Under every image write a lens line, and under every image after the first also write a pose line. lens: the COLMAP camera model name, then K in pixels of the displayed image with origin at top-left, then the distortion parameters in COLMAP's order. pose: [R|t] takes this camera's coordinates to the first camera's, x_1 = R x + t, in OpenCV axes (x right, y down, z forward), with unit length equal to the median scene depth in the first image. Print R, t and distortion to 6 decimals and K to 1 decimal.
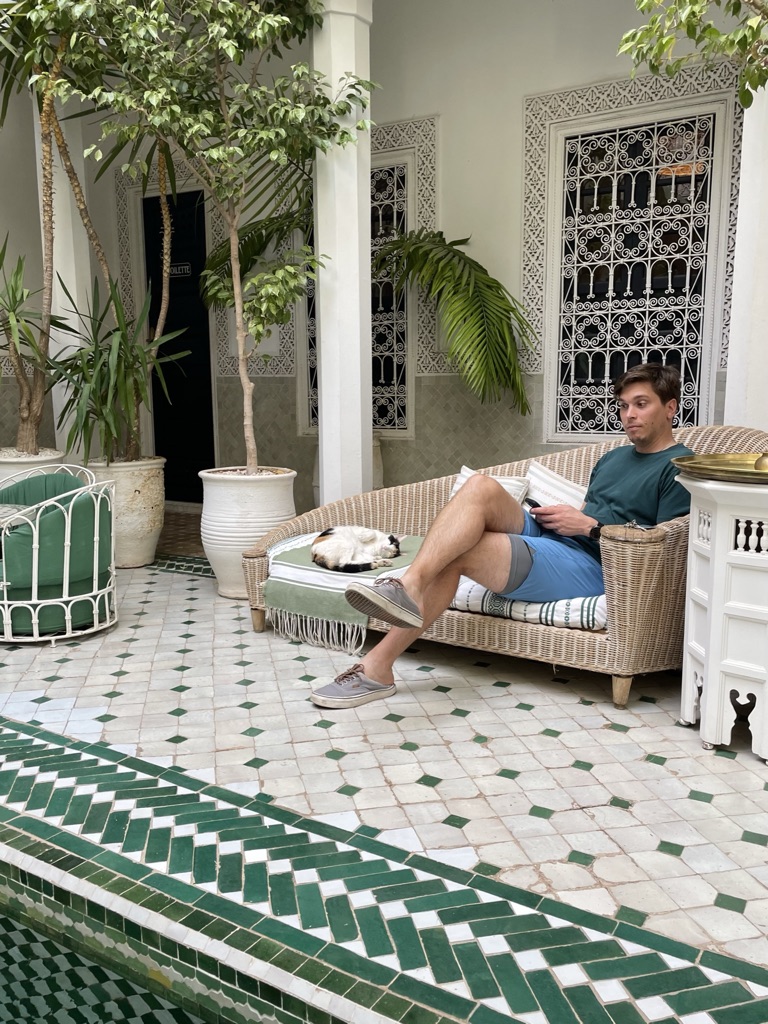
lens RADIAL K [[842.7, 0, 384.0], [0, 842.7, 512.0], [0, 0, 1]] dist [0.091018, -0.111961]
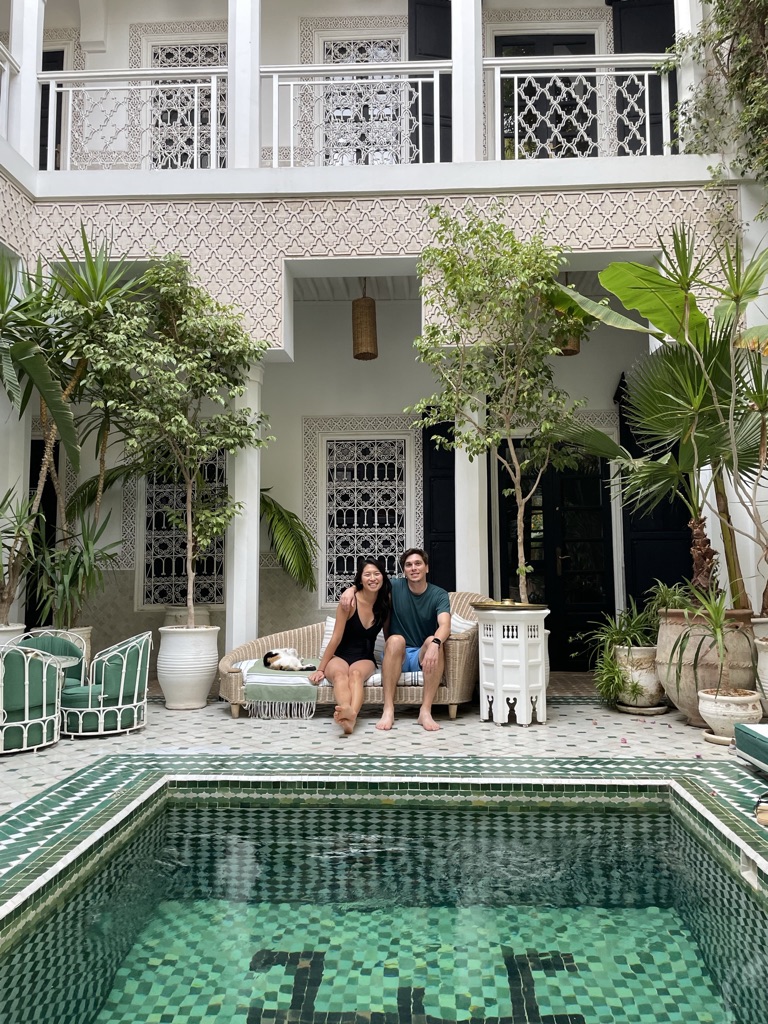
lens RADIAL K [[690.9, 0, 384.0], [0, 690.9, 512.0], [0, 0, 1]] dist [0.058267, 0.000156]
pose [[0.879020, 0.041659, 0.474961, -0.388805], [0.074321, 0.972026, -0.222804, 0.049830], [-0.470957, 0.231148, 0.851334, -0.287765]]
